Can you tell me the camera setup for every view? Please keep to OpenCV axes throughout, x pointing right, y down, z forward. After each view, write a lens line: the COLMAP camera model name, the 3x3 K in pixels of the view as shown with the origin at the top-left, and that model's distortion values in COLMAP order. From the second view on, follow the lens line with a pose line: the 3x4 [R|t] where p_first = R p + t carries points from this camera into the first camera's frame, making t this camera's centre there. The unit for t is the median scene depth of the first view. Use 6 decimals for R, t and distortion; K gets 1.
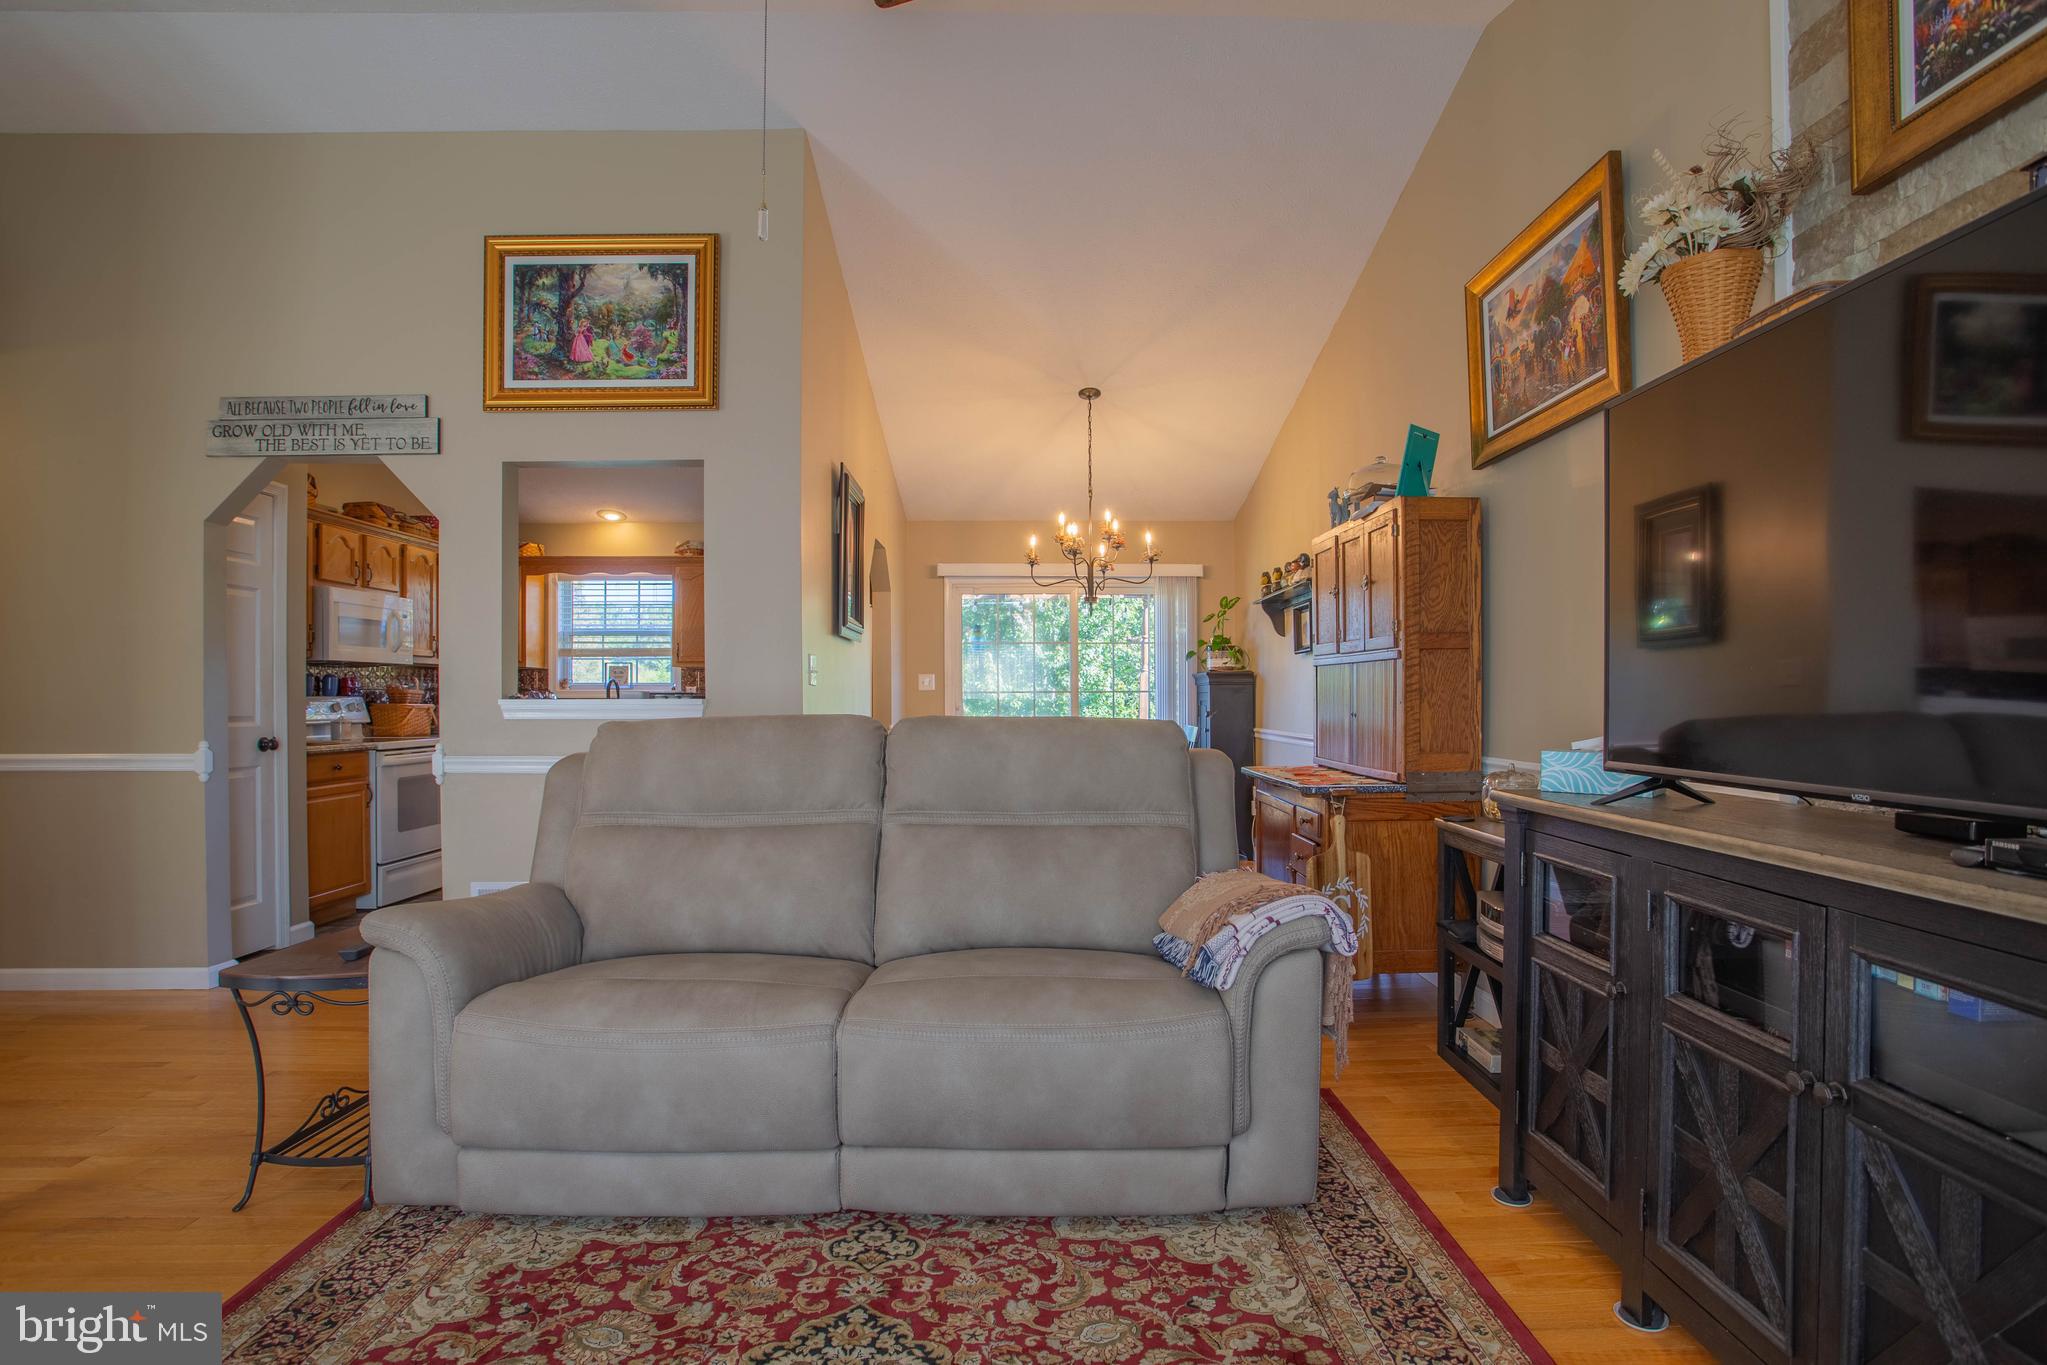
lens RADIAL K [[1033.5, 0, 1029.1], [0, 1033.5, 707.5], [0, 0, 1]] dist [-0.070242, 0.029662]
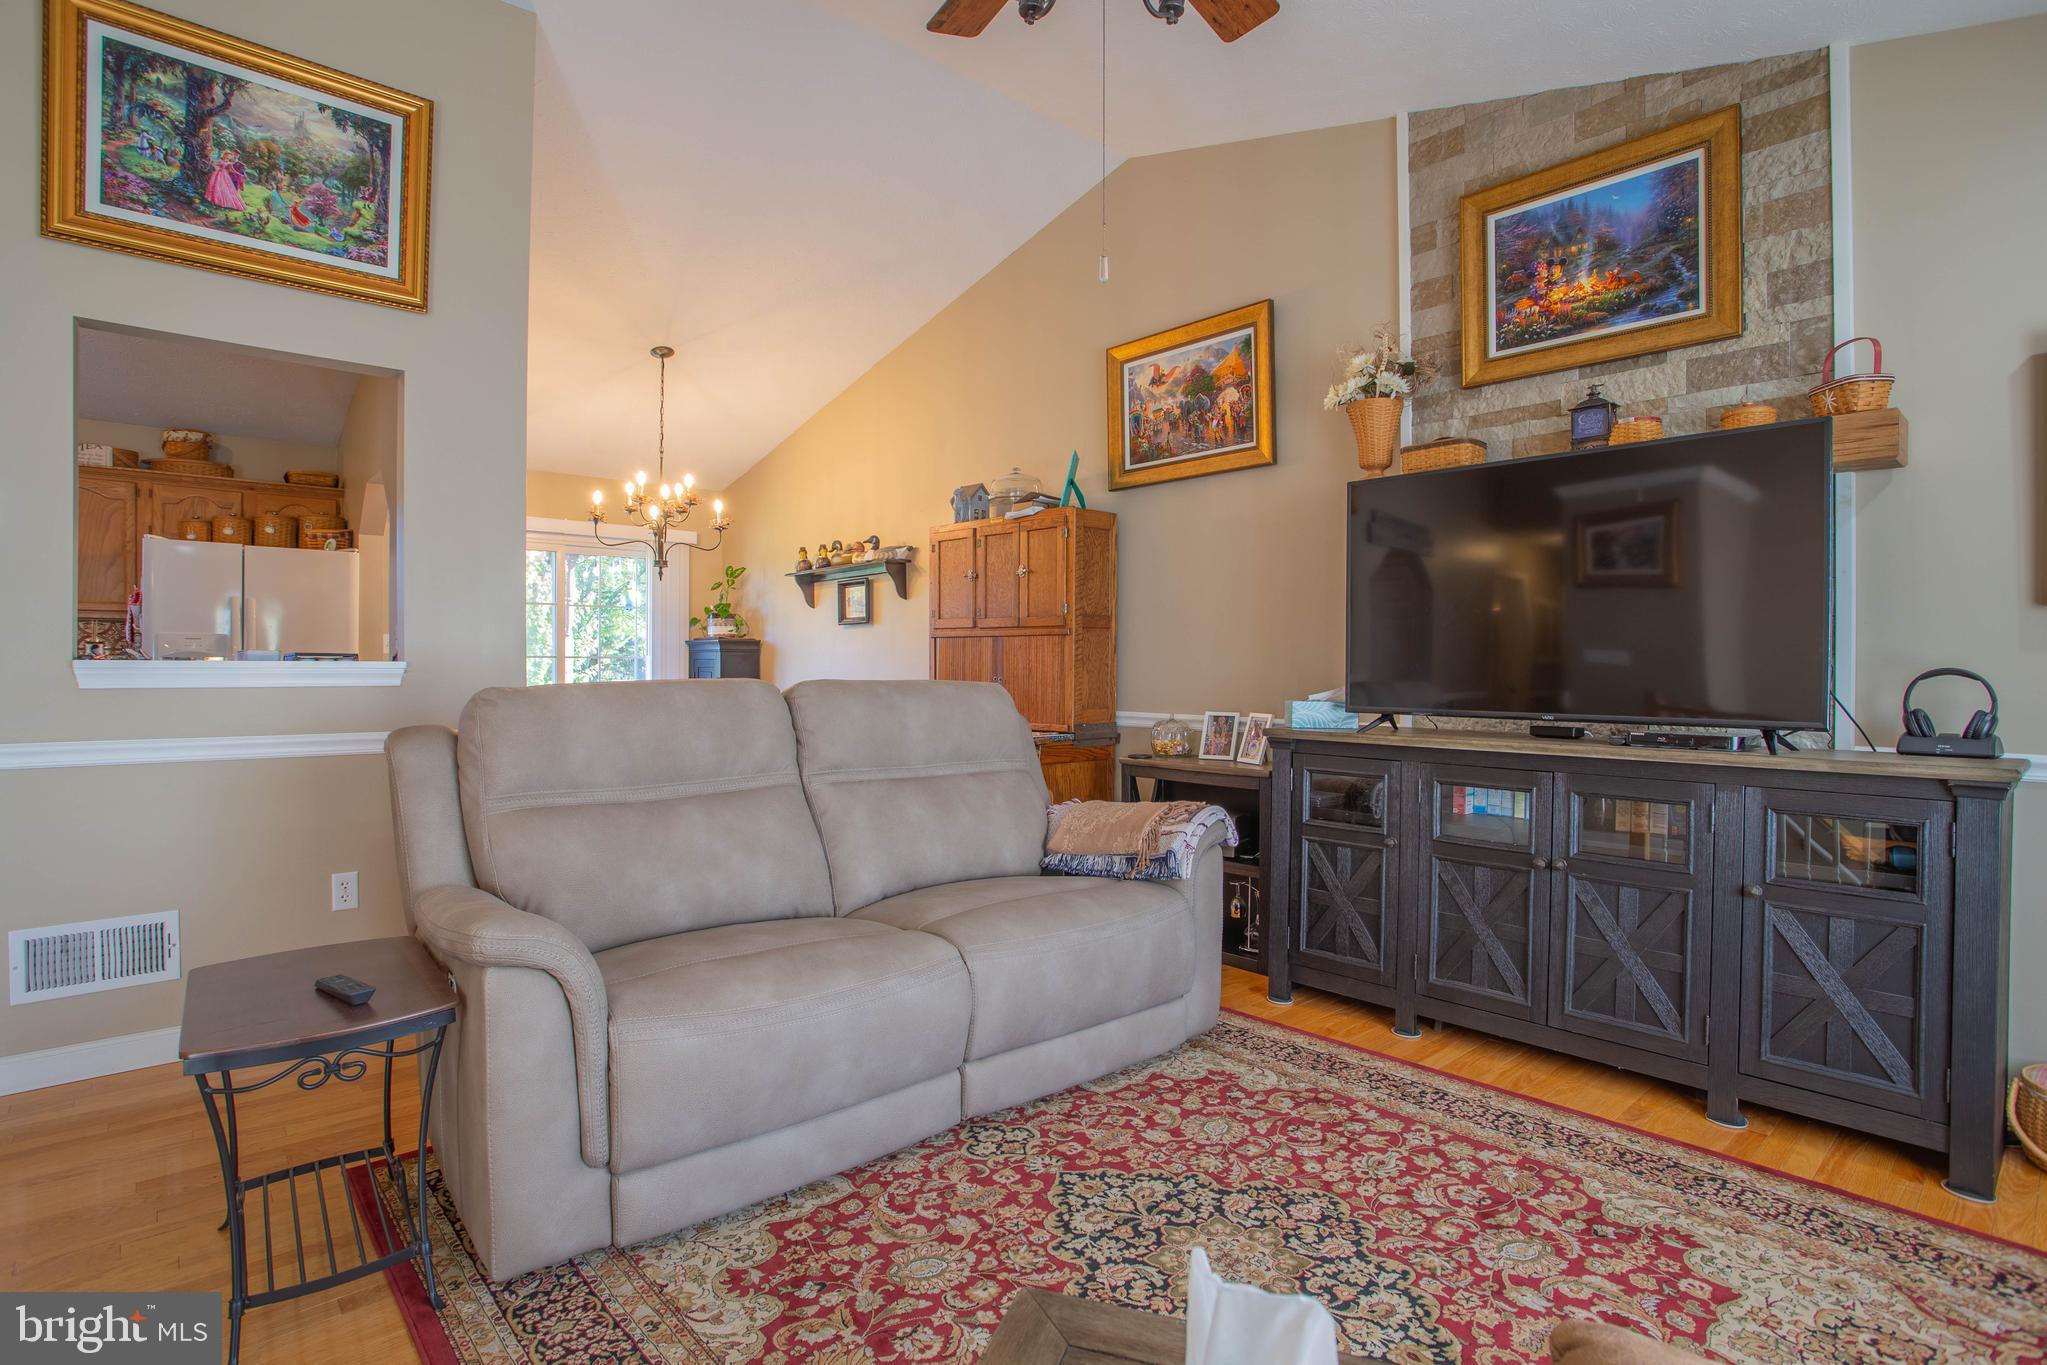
lens RADIAL K [[1047.8, 0, 1023.5], [0, 1047.8, 682.5], [0, 0, 1]] dist [-0.075793, 0.032087]
pose [[0.750564, -0.004337, 0.660784, -0.599558], [0.000413, 0.999981, 0.006094, 0.004148], [-0.660798, -0.004300, 0.750552, 0.071513]]
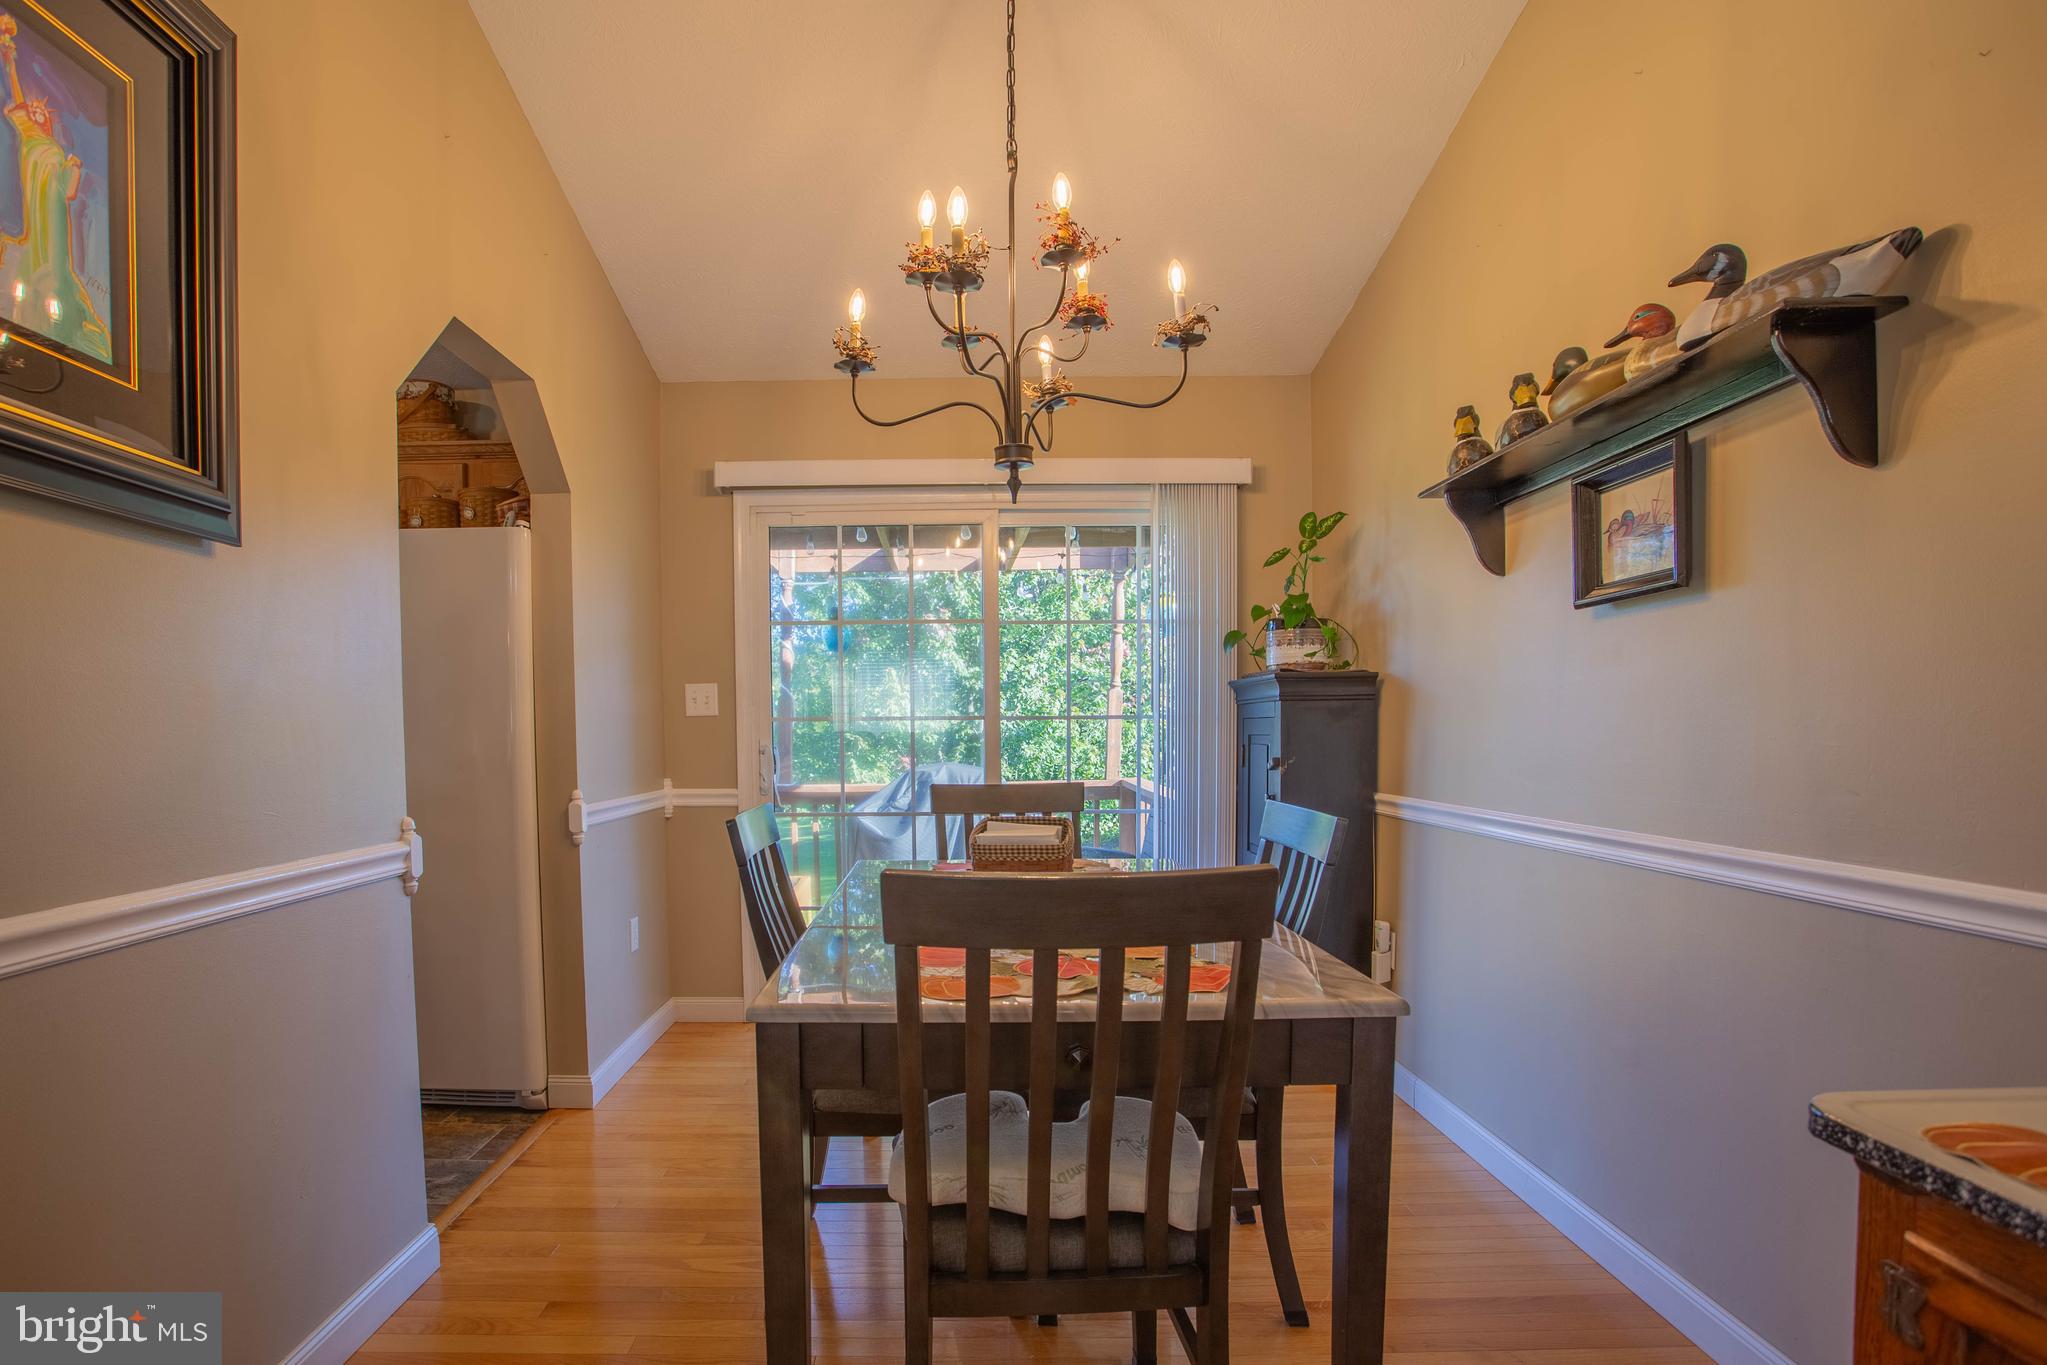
lens RADIAL K [[1031.4, 0, 955.1], [0, 1031.4, 735.0], [0, 0, 1]] dist [0.000824, 0.000818]
pose [[0.999813, -0.000703, -0.019320, 0.083747], [0.000617, 0.999990, -0.004491, -0.010165], [0.019322, 0.004478, 0.999803, 1.158532]]
